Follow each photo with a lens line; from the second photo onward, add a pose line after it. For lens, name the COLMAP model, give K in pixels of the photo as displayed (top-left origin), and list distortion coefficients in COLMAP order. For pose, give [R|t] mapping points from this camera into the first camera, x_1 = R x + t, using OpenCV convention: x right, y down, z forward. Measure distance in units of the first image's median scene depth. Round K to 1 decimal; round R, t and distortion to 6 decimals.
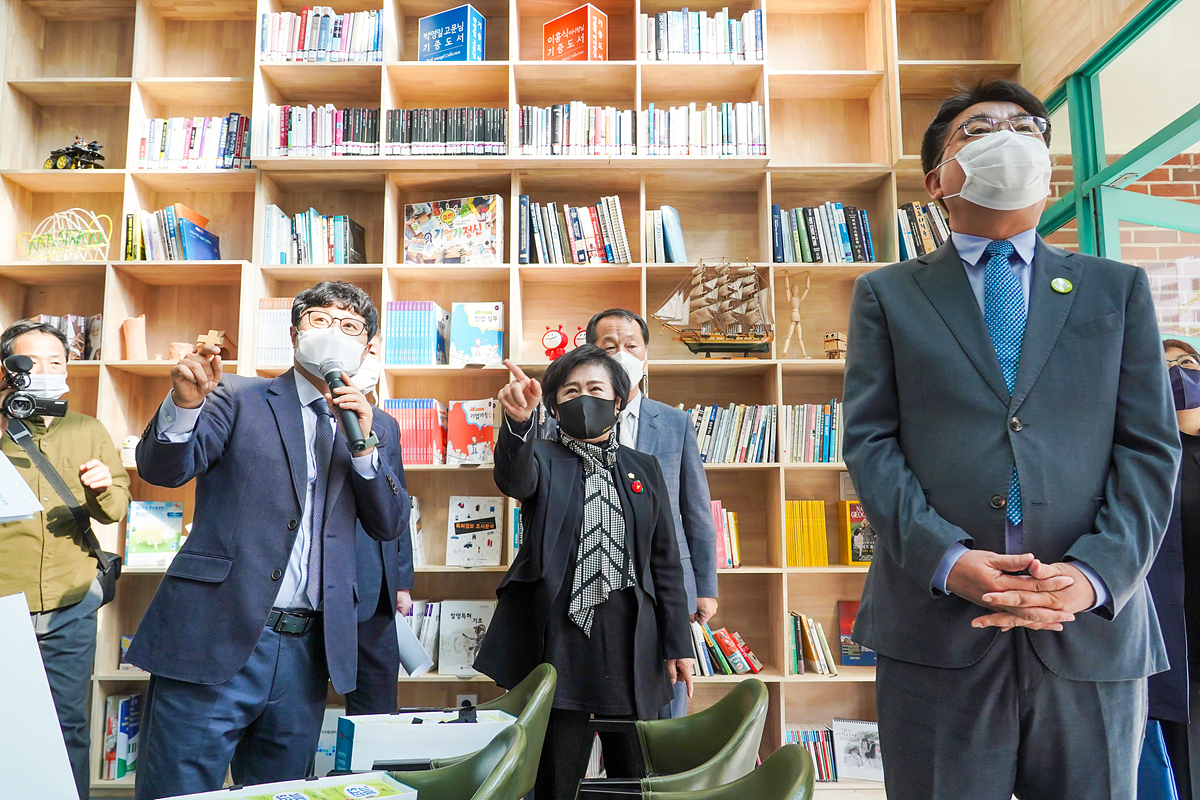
lens RADIAL K [[849.4, 0, 559.9], [0, 849.4, 406.1], [0, 0, 1]] dist [-0.019574, 0.007909]
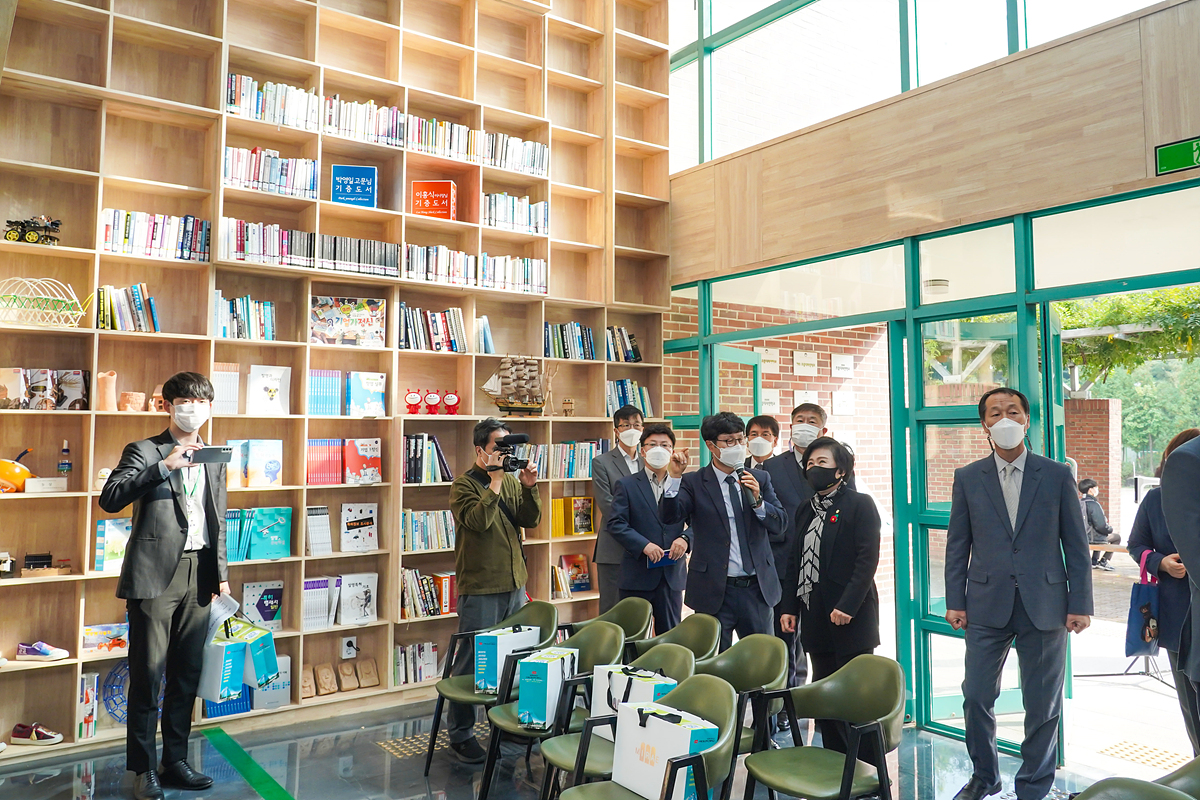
lens RADIAL K [[849.4, 0, 559.9], [0, 849.4, 406.1], [0, 0, 1]] dist [-0.019574, 0.007909]
pose [[0.837644, 0.020577, 0.545829, -0.621952], [-0.056328, 0.997217, 0.048848, -0.155209], [-0.543305, -0.071662, 0.836471, -0.409405]]
